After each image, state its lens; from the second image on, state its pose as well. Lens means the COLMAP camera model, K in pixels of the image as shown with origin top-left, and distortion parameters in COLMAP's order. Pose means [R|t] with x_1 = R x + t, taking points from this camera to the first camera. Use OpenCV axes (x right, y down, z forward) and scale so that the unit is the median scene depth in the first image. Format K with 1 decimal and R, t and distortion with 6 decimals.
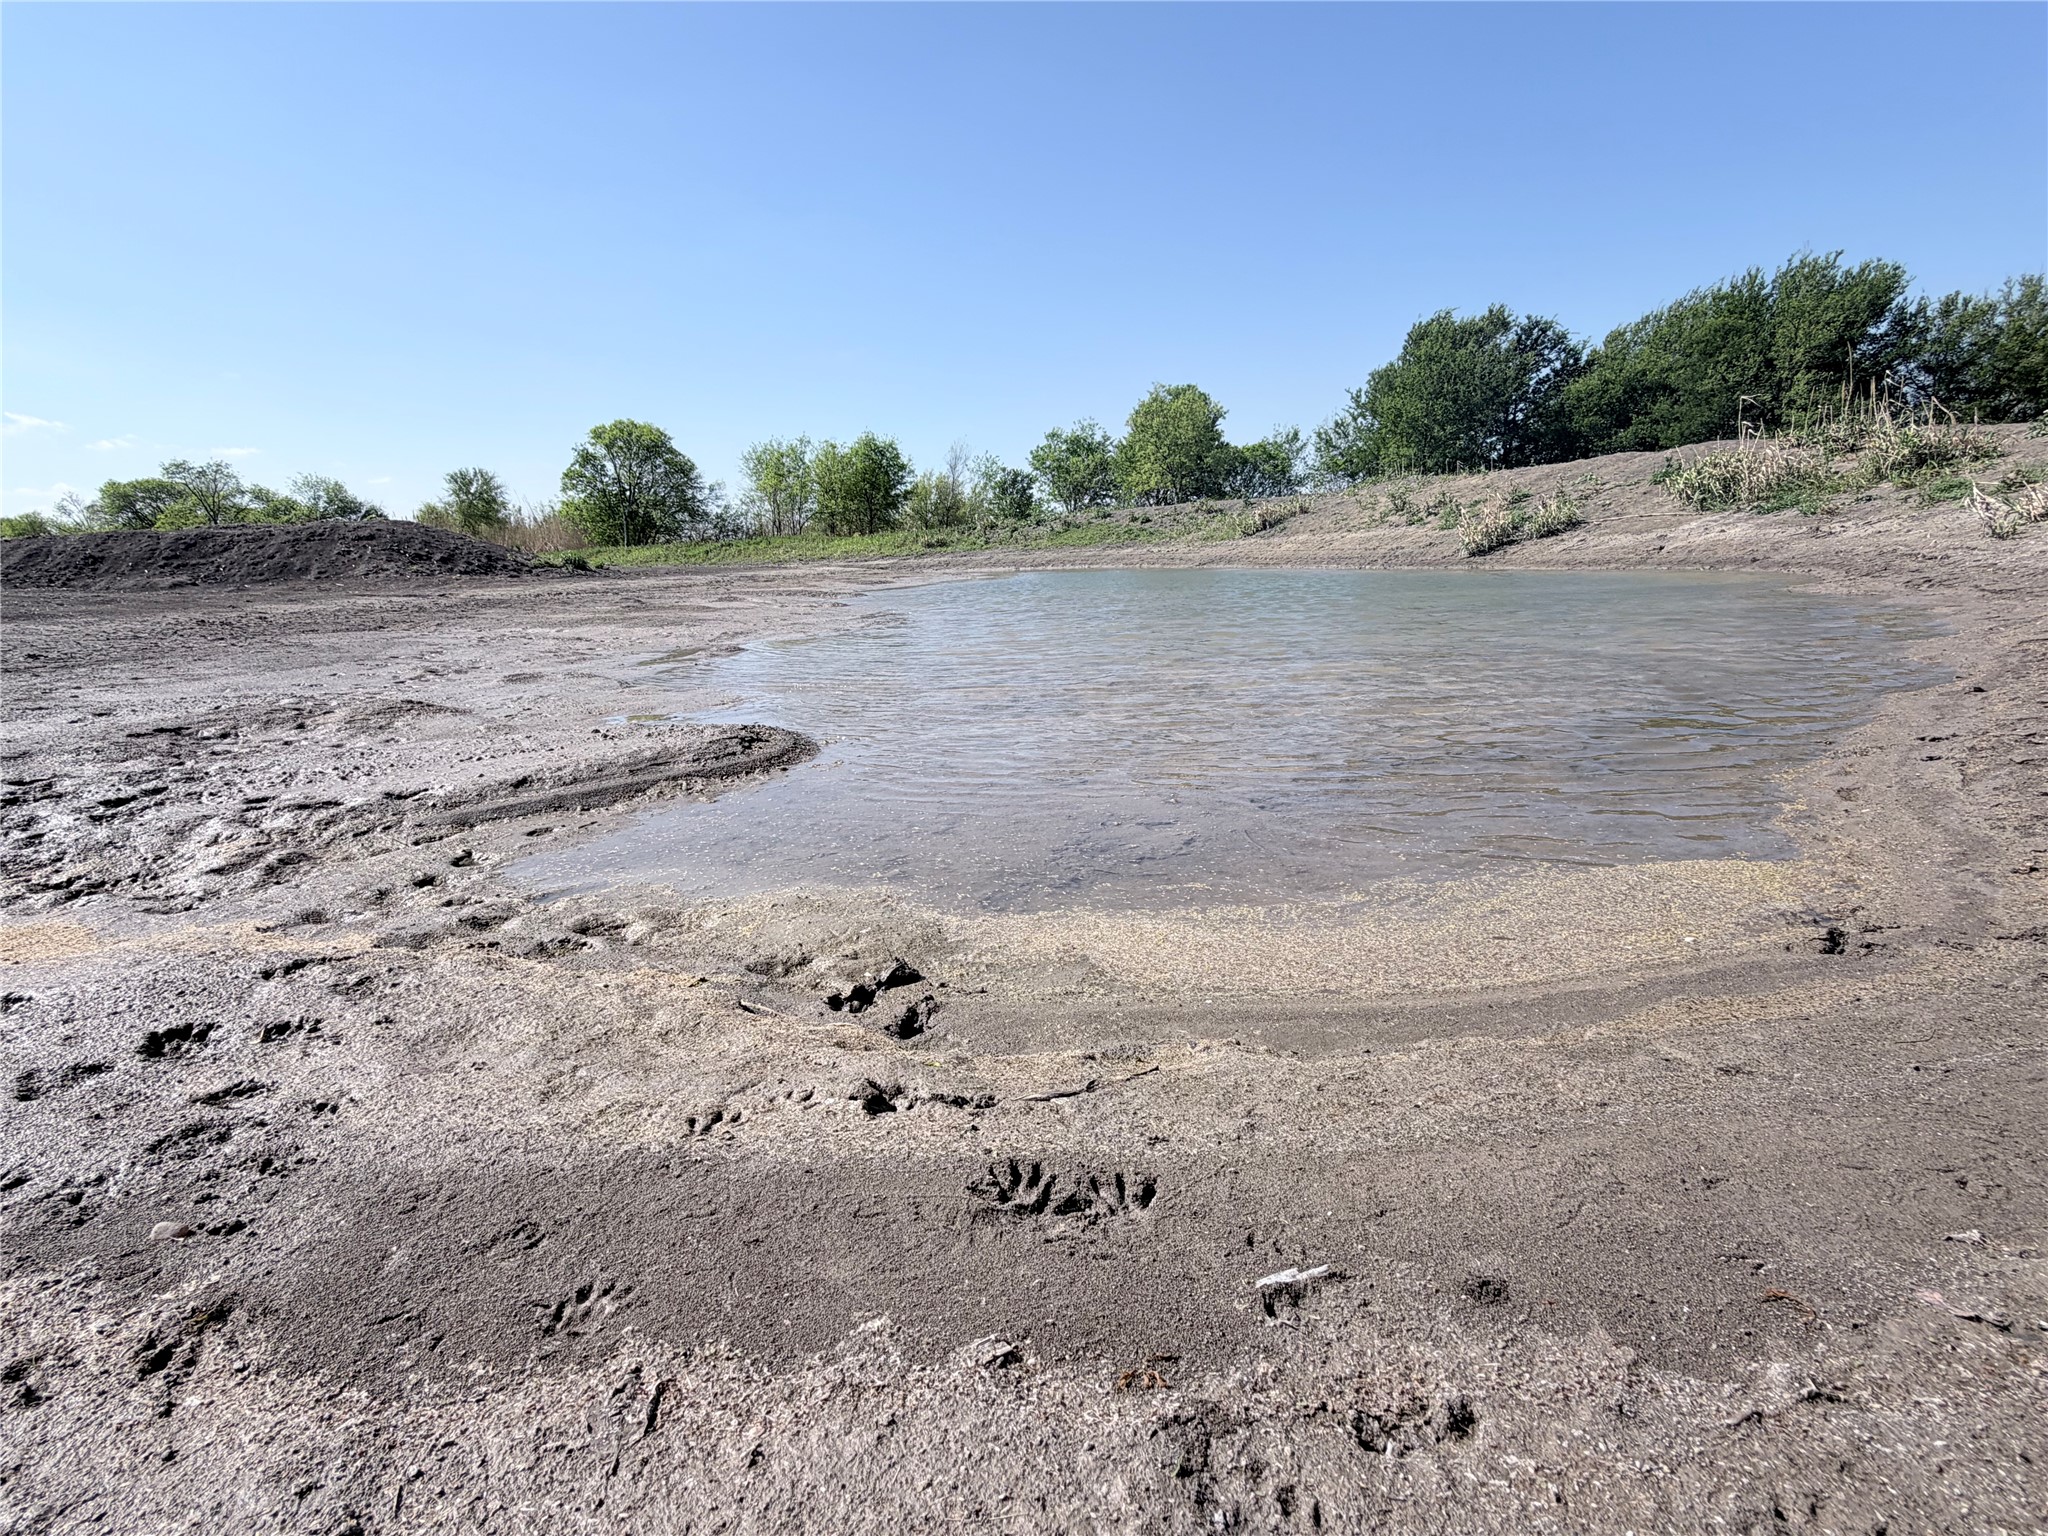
lens RADIAL K [[979.5, 0, 1024.0], [0, 979.5, 768.0], [0, 0, 1]] dist [0.003187, 0.000311]
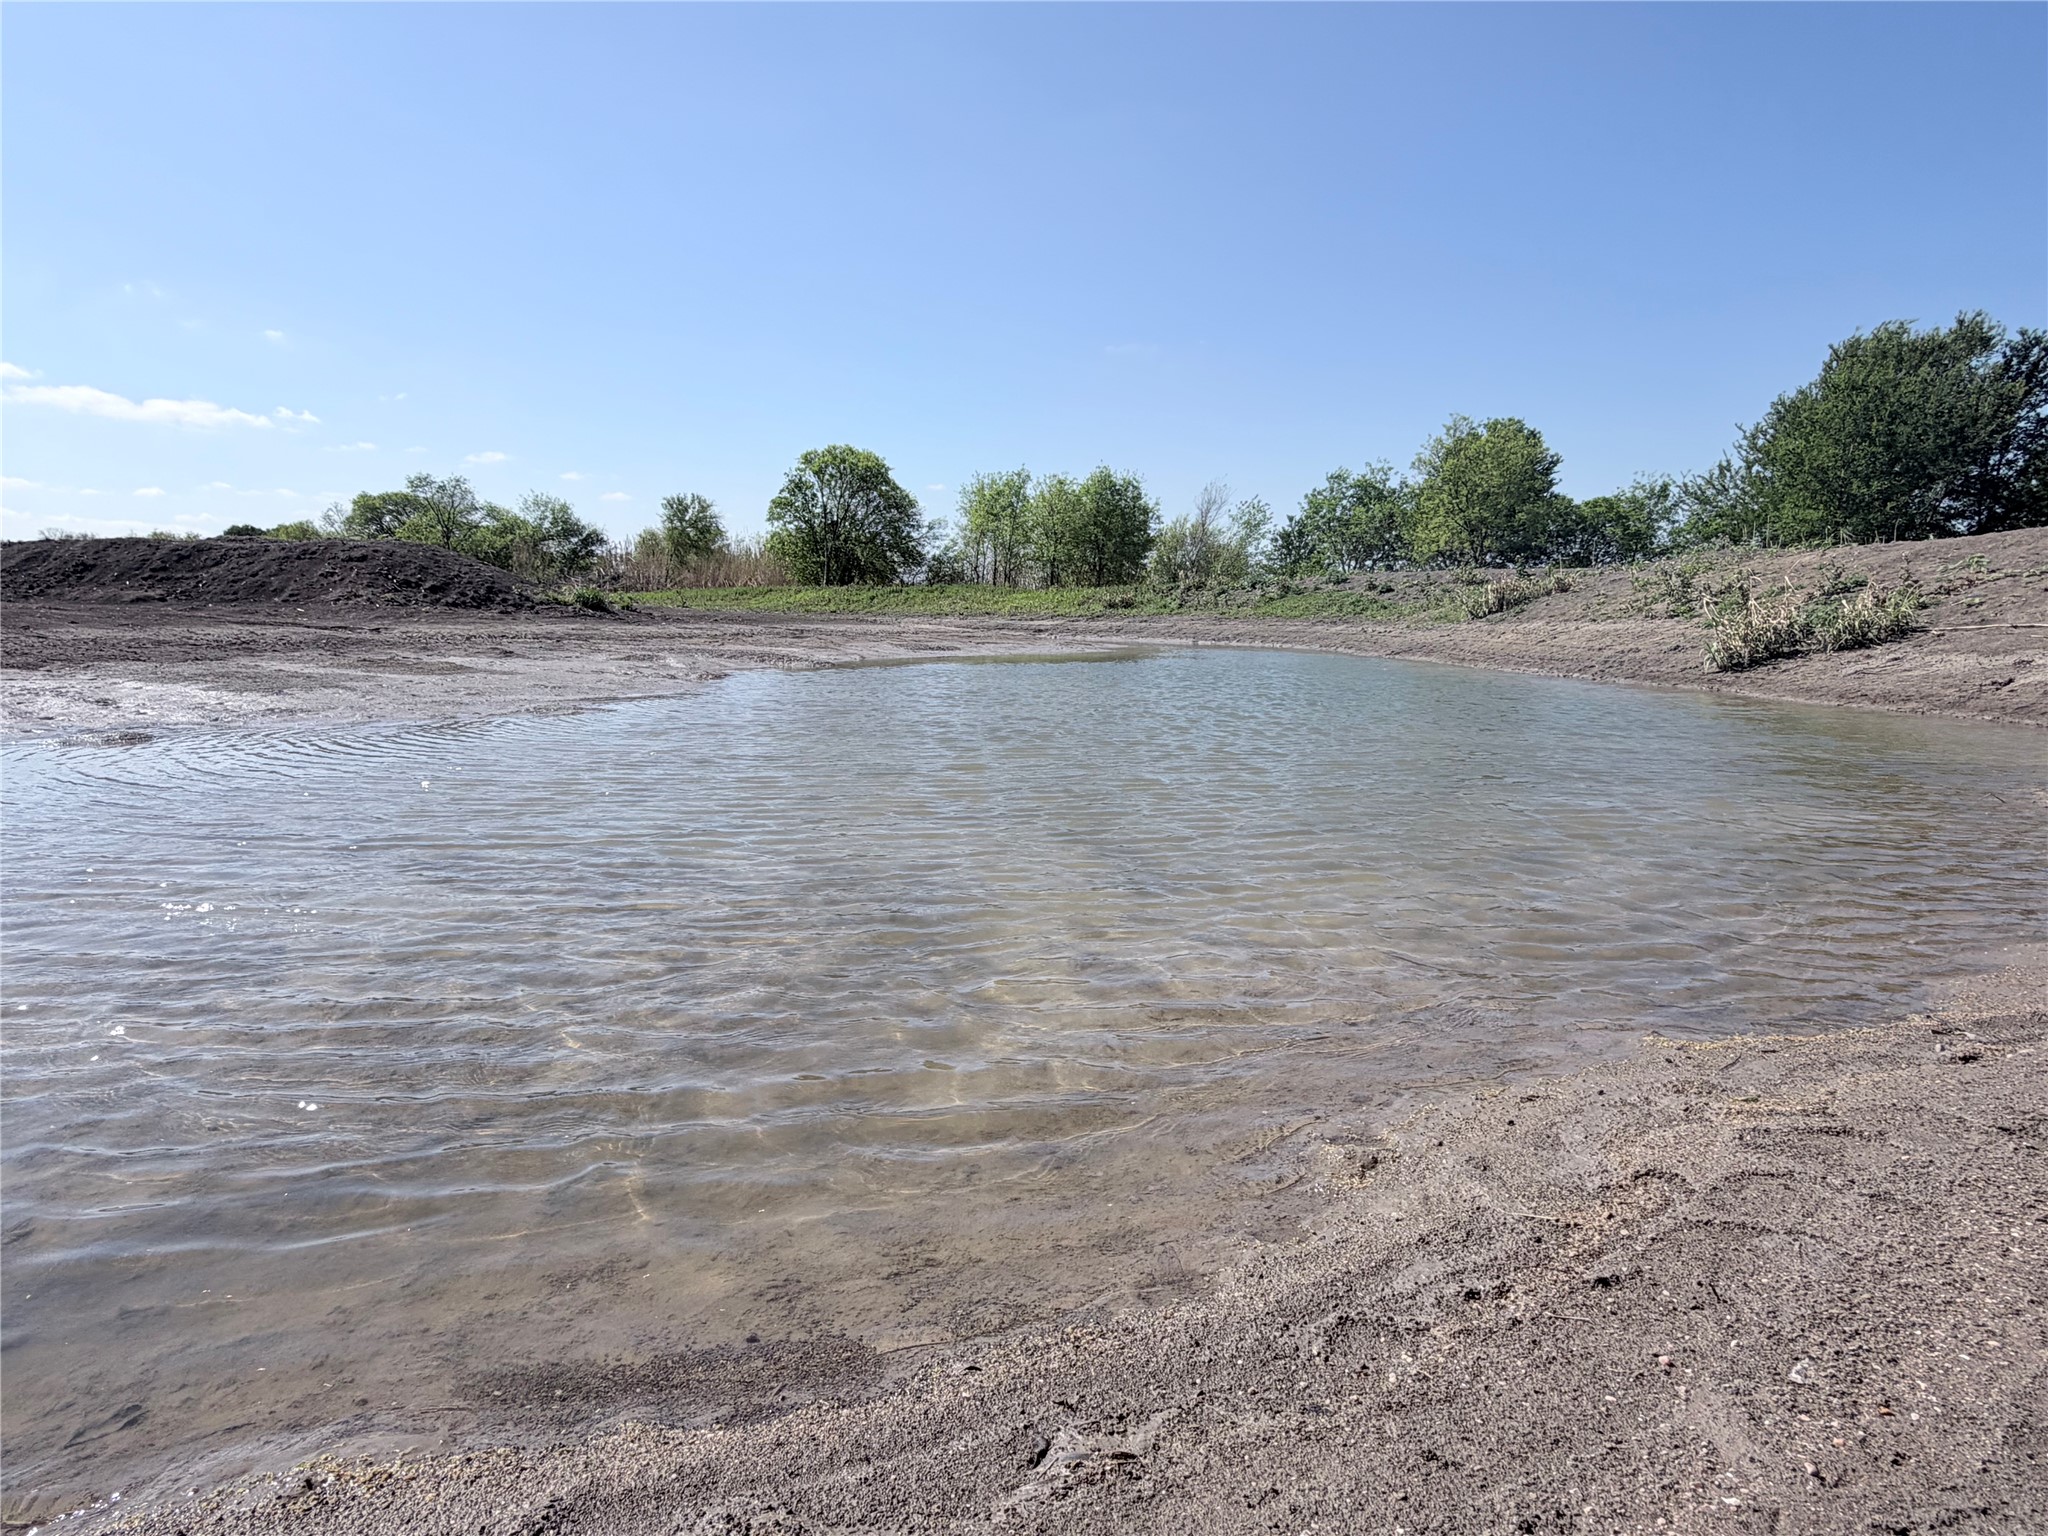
lens RADIAL K [[1195.7, 0, 1024.0], [0, 1195.7, 768.0], [0, 0, 1]] dist [0.007869, 0.003044]
pose [[0.966580, 0.091269, -0.239569, 0.193825], [-0.111657, 0.991067, -0.072933, -0.041749], [0.230773, 0.097245, 0.968136, 0.130614]]
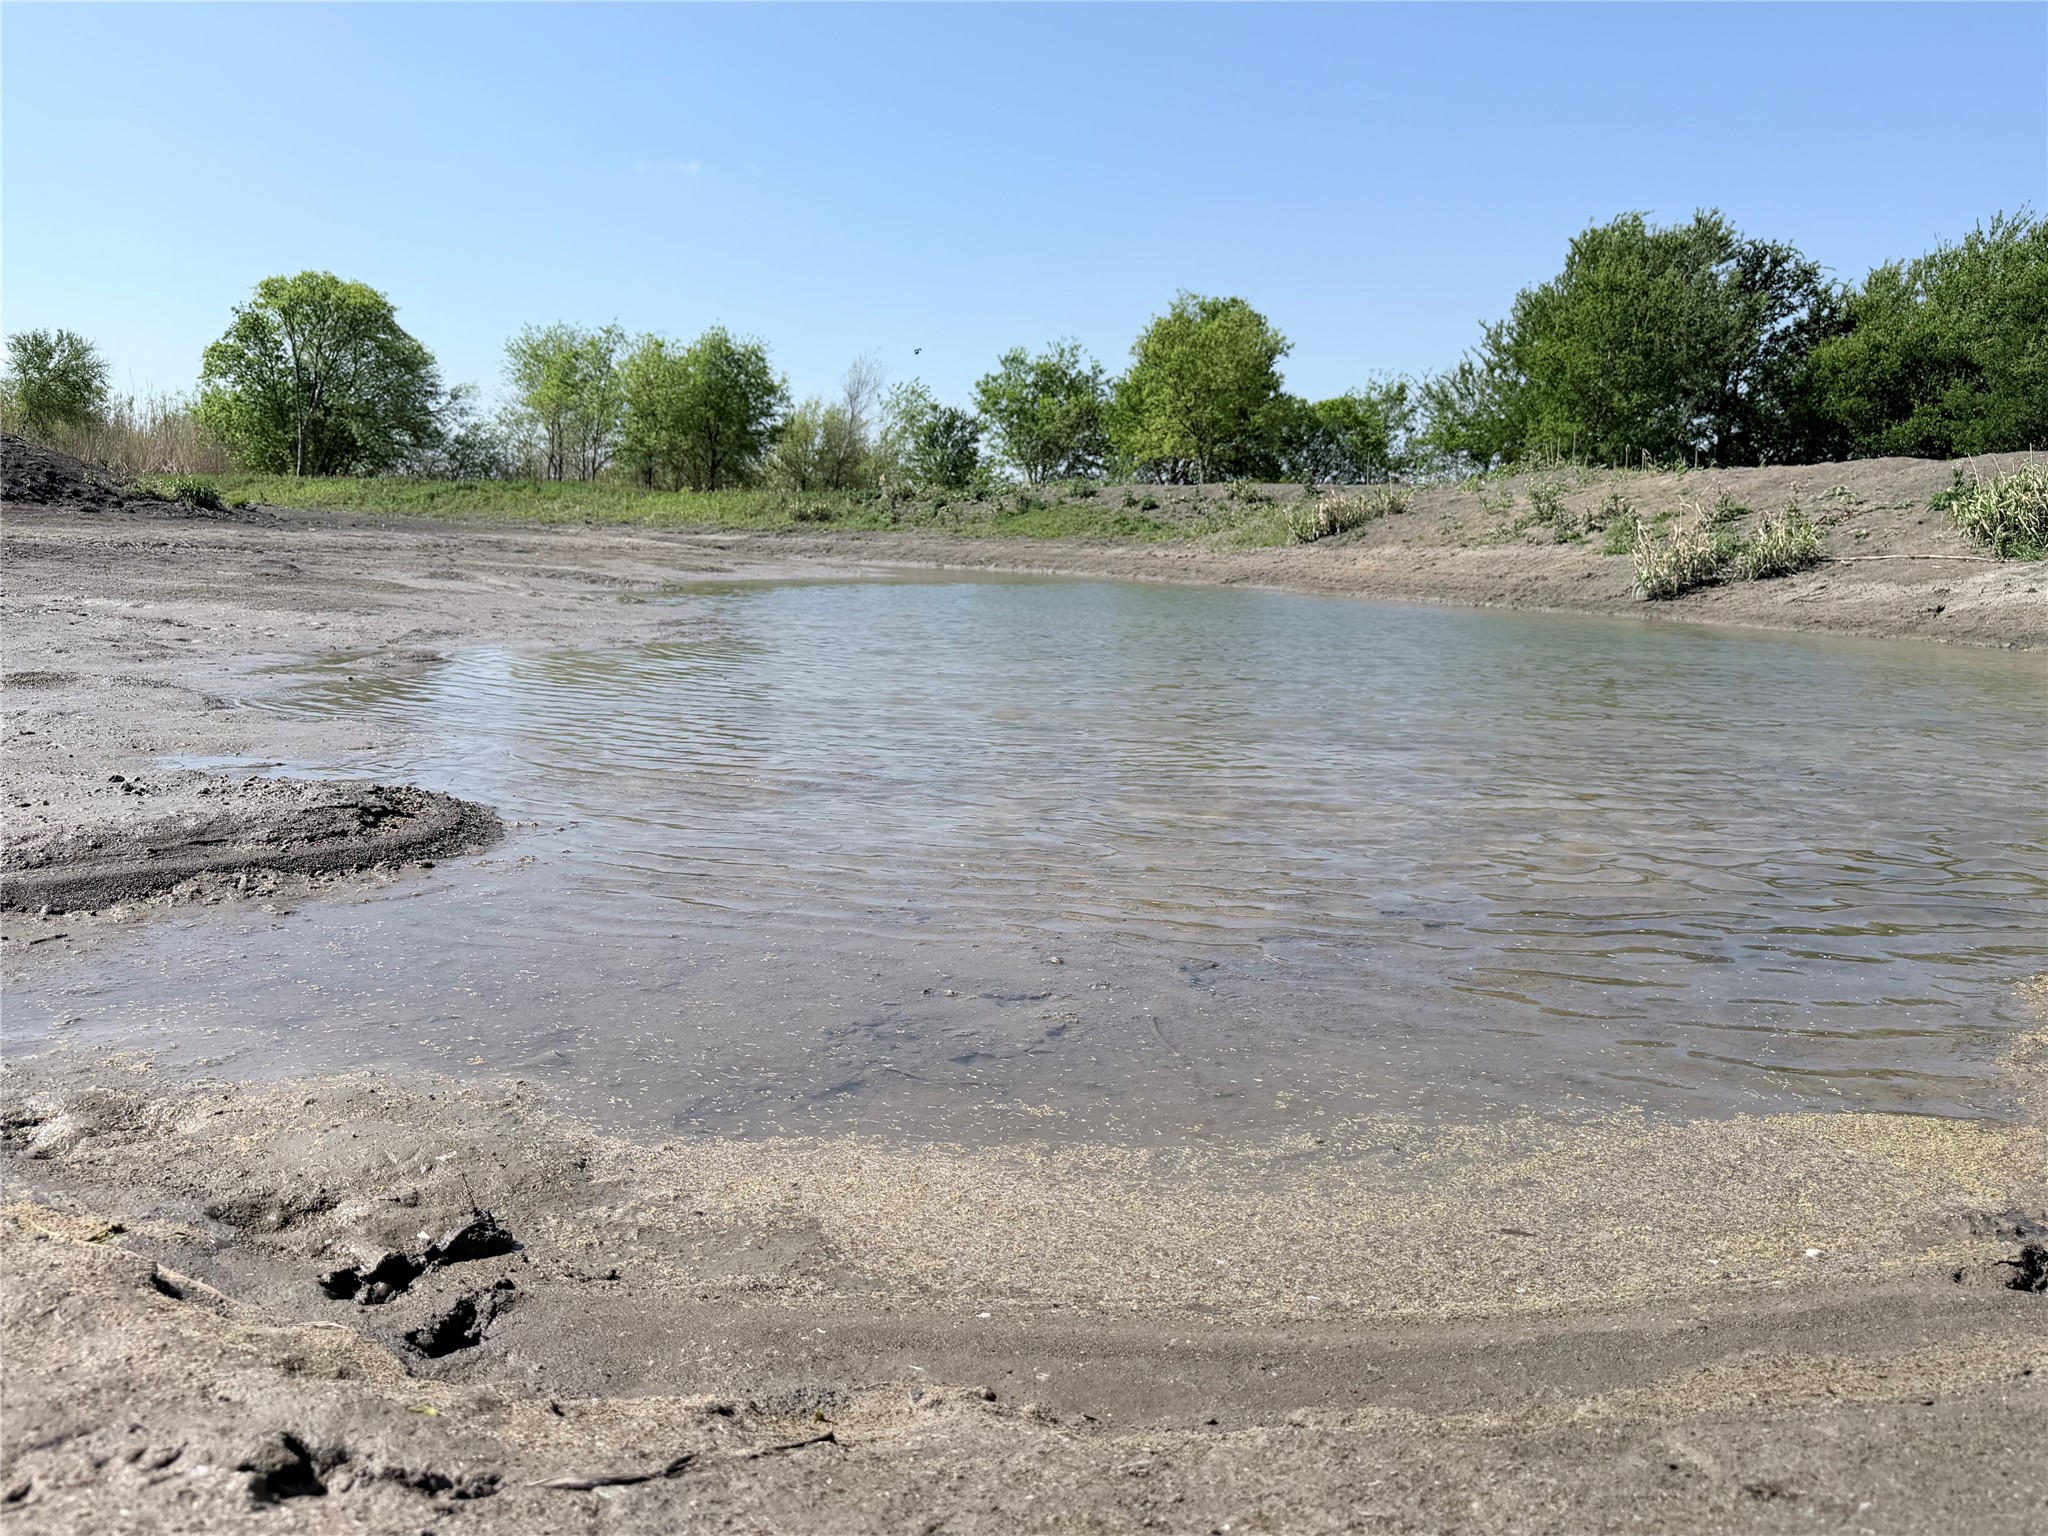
lens RADIAL K [[1583.0, 0, 1024.0], [0, 1583.0, 768.0], [0, 0, 1]] dist [0.122983, -0.195306]
pose [[0.996206, 0.070997, 0.050320, 0.009864], [-0.066975, 0.994737, -0.077539, -0.000995], [-0.055560, 0.073875, 0.995719, 0.001410]]
